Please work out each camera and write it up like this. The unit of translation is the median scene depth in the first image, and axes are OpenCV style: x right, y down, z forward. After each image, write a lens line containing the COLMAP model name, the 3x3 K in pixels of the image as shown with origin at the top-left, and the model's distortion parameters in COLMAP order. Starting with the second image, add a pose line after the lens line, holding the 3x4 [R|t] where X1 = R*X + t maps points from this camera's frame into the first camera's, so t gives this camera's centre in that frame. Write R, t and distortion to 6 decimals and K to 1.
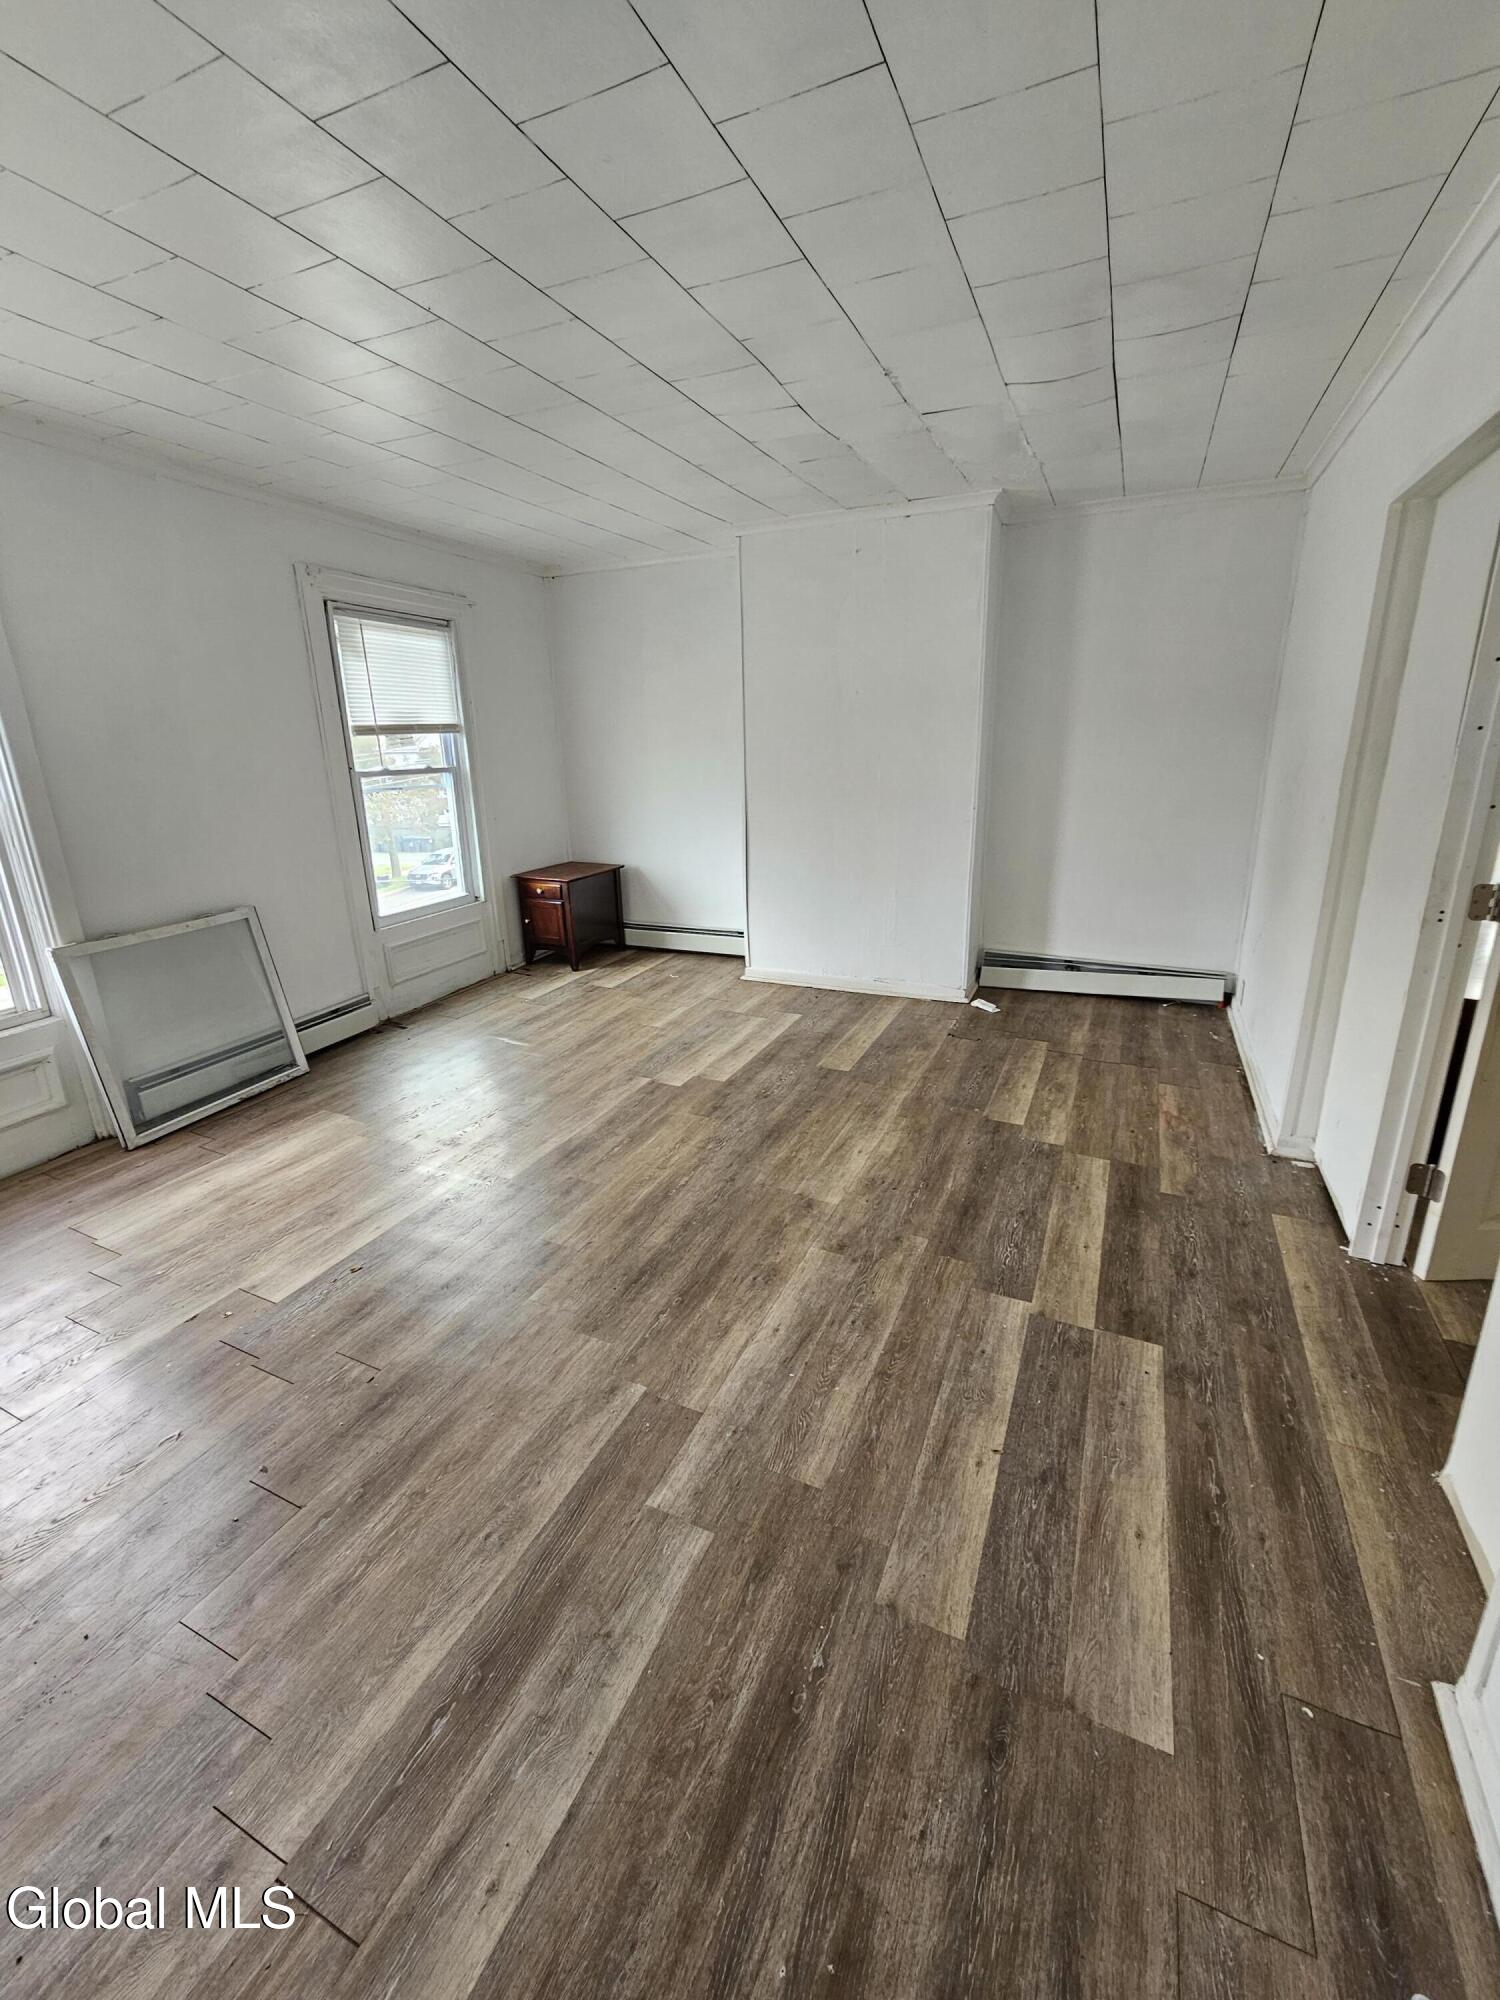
lens RADIAL K [[815.5, 0, 748.2], [0, 815.5, 987.4], [0, 0, 1]] dist [0.001107, -0.002647]
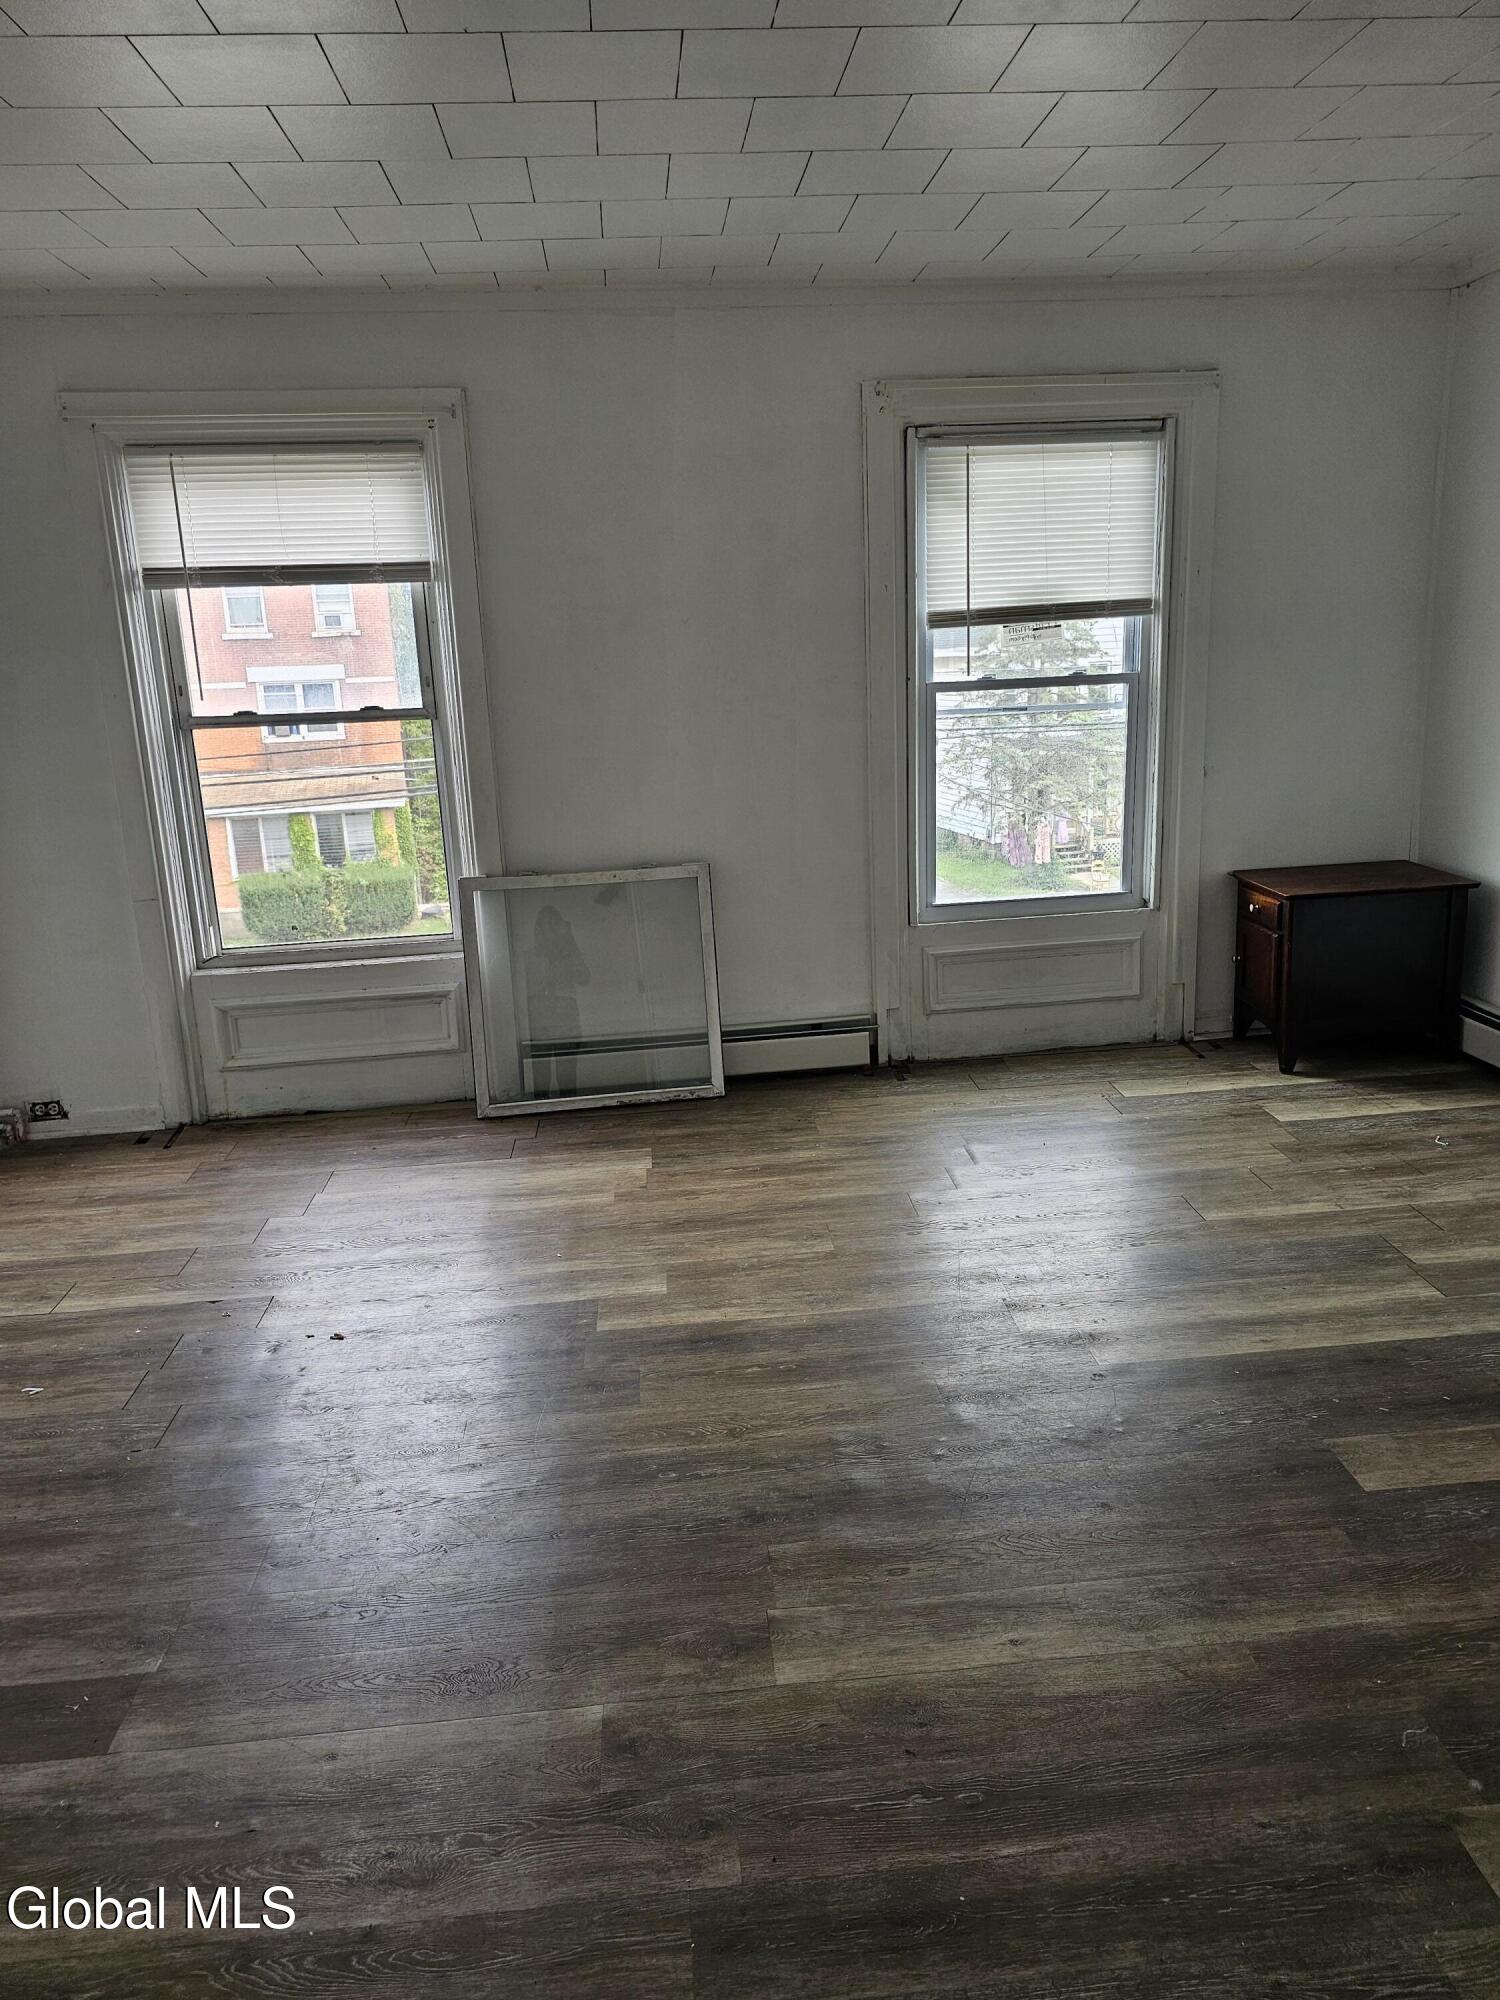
lens RADIAL K [[1333.6, 0, 750.0], [0, 1333.6, 1000.0], [0, 0, 1]] dist [0.015927, -0.003407]
pose [[0.502866, 0.223007, -0.835101, 0.403750], [-0.224234, 0.966725, 0.123131, -0.119777], [0.834773, 0.125340, 0.536139, 0.343770]]
